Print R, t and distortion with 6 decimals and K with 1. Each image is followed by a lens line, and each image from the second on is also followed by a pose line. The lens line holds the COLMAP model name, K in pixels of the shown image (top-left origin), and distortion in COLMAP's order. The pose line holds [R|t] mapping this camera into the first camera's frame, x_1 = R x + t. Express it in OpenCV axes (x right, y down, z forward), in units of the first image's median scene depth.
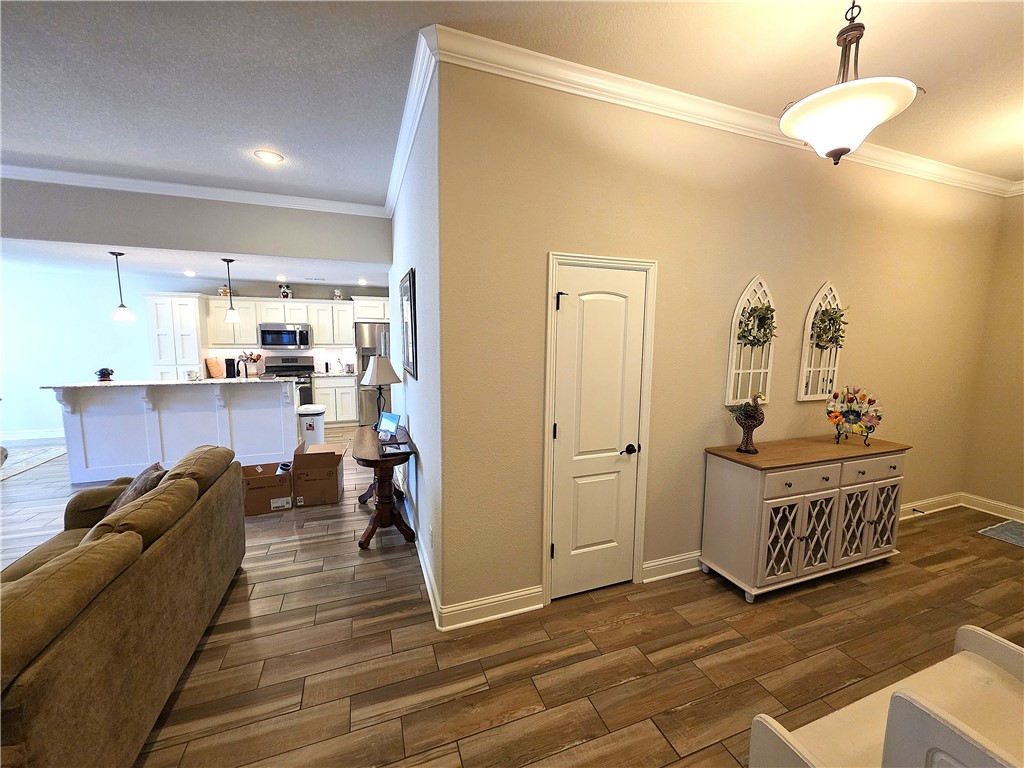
lens RADIAL K [[411.0, 0, 512.2], [0, 411.0, 380.7], [0, 0, 1]] dist [0.006554, -0.000967]
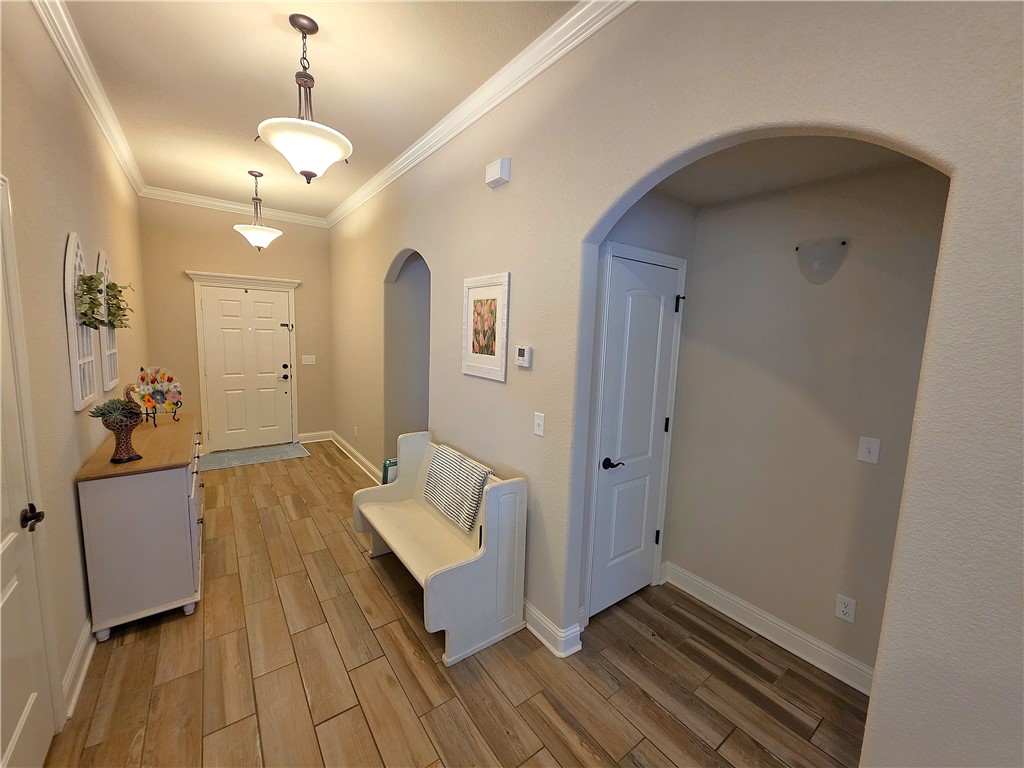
lens RADIAL K [[411.0, 0, 510.2], [0, 411.0, 381.2], [0, 0, 1]] dist [0.006554, -0.000967]
pose [[-0.275734, -0.139932, 0.950994, -0.386021], [0.071447, 0.983627, 0.165450, -0.059184], [-0.958575, 0.113566, -0.261222, 0.483353]]
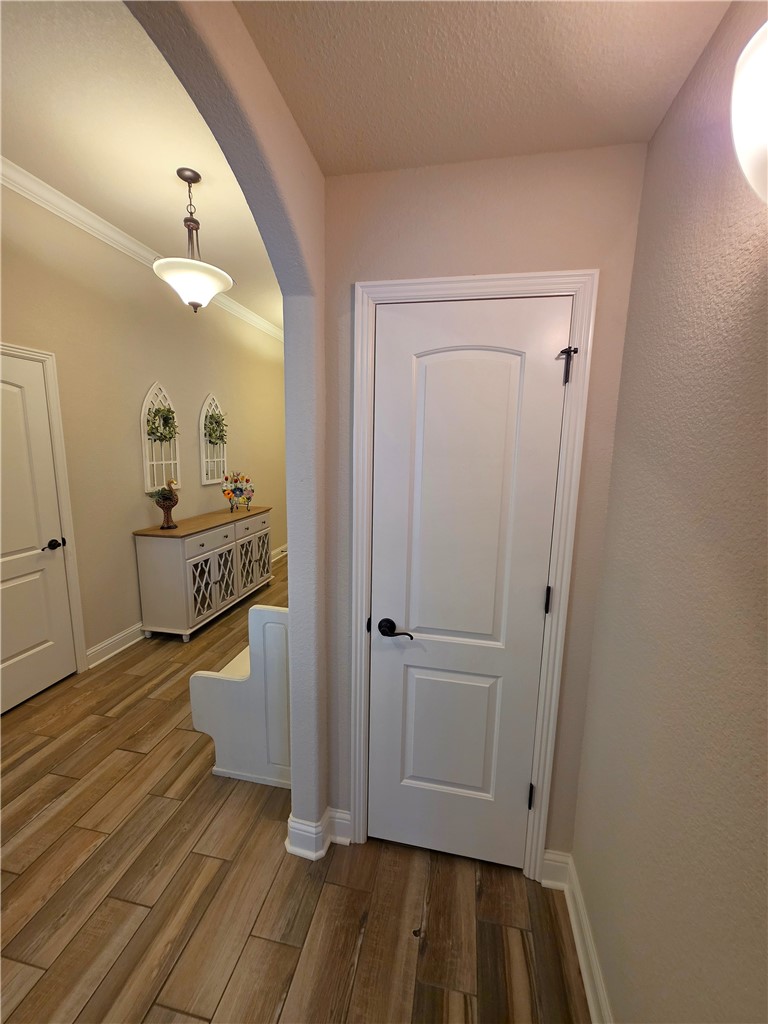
lens RADIAL K [[411.0, 0, 388.6], [0, 411.0, 511.2], [0, 0, 1]] dist [0.006554, -0.000967]
pose [[0.528645, -0.135879, 0.837897, -0.105910], [0.083052, 0.990648, 0.108251, 0.045017], [-0.844770, 0.012363, 0.534987, -0.211860]]
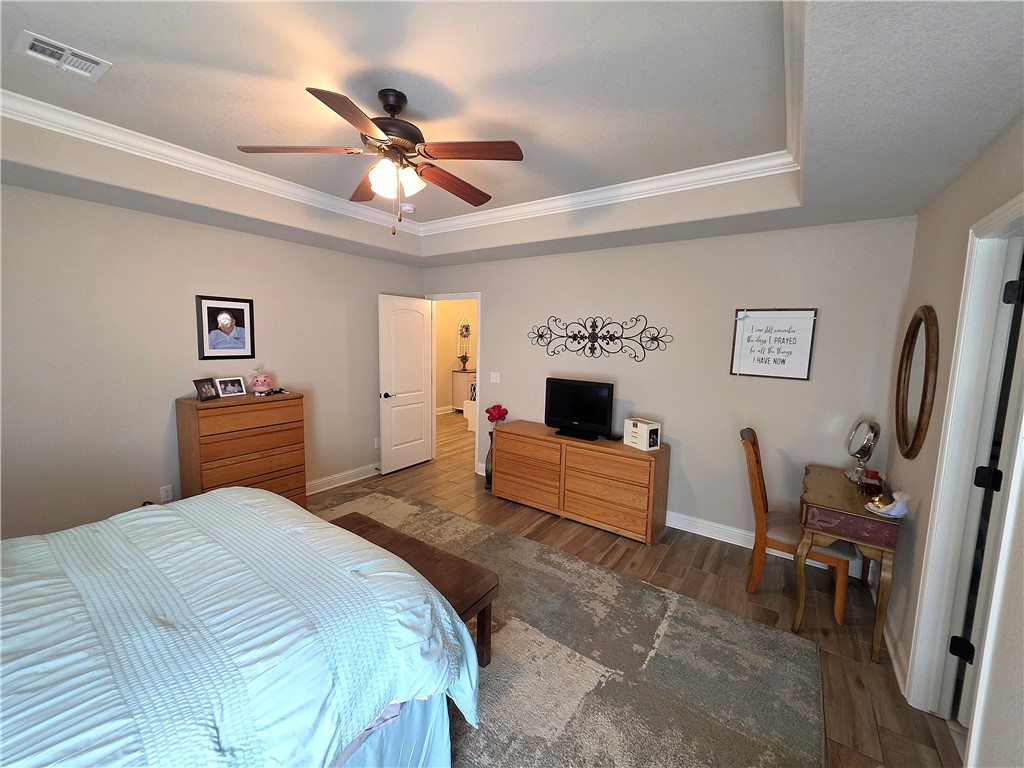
lens RADIAL K [[411.0, 0, 512.4], [0, 411.0, 380.9], [0, 0, 1]] dist [0.006554, -0.000967]
pose [[0.824537, -0.053088, 0.563312, -0.936408], [0.052630, 0.998468, 0.017061, 0.222092], [-0.563355, 0.015580, 0.826068, -1.869997]]
